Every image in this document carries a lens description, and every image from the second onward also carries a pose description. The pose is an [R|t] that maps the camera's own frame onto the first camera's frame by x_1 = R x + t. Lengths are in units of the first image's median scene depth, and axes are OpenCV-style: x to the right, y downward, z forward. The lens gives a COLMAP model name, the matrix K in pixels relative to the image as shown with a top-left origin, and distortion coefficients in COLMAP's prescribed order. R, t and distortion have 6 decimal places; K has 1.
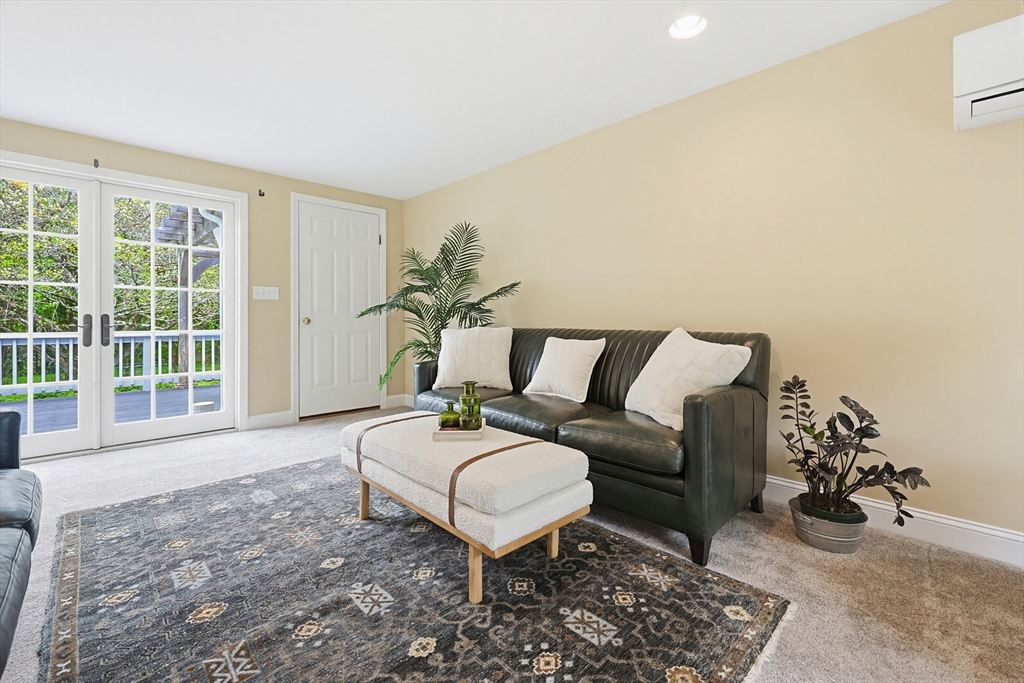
lens RADIAL K [[446.1, 0, 520.7], [0, 446.1, 318.1], [0, 0, 1]] dist [-0.000899, -0.000056]
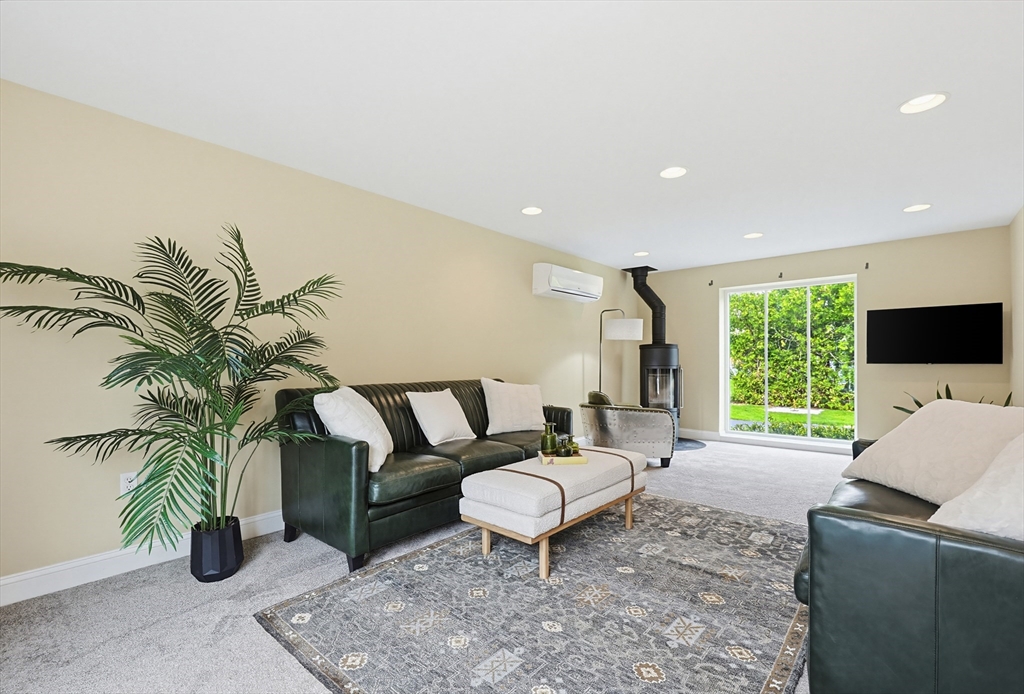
lens RADIAL K [[446.1, 0, 509.8], [0, 446.1, 354.1], [0, 0, 1]] dist [-0.000899, -0.000056]
pose [[-0.066868, 0.020877, 0.997543, -1.701728], [0.002905, 0.999781, -0.020729, -0.044262], [-0.997758, 0.001512, -0.066914, 1.426280]]
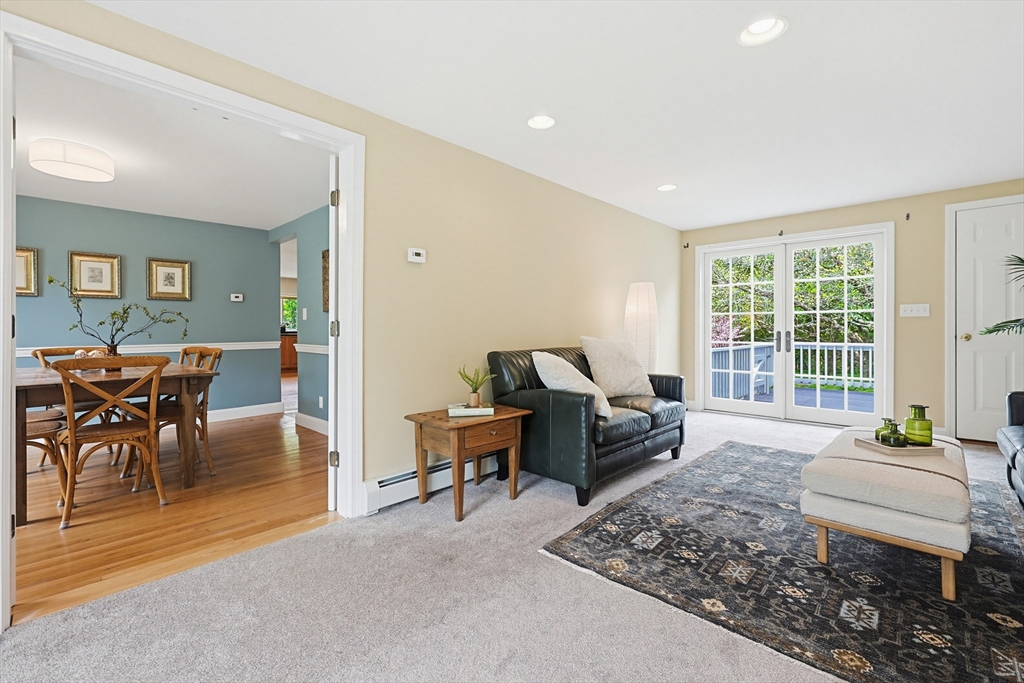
lens RADIAL K [[446.1, 0, 518.1], [0, 446.1, 331.8], [0, 0, 1]] dist [-0.000899, -0.000056]
pose [[0.038330, 0.009332, -0.999222, 1.032565], [0.009916, 0.999904, 0.009719, -0.055855], [0.999216, -0.010281, 0.038234, 0.053561]]
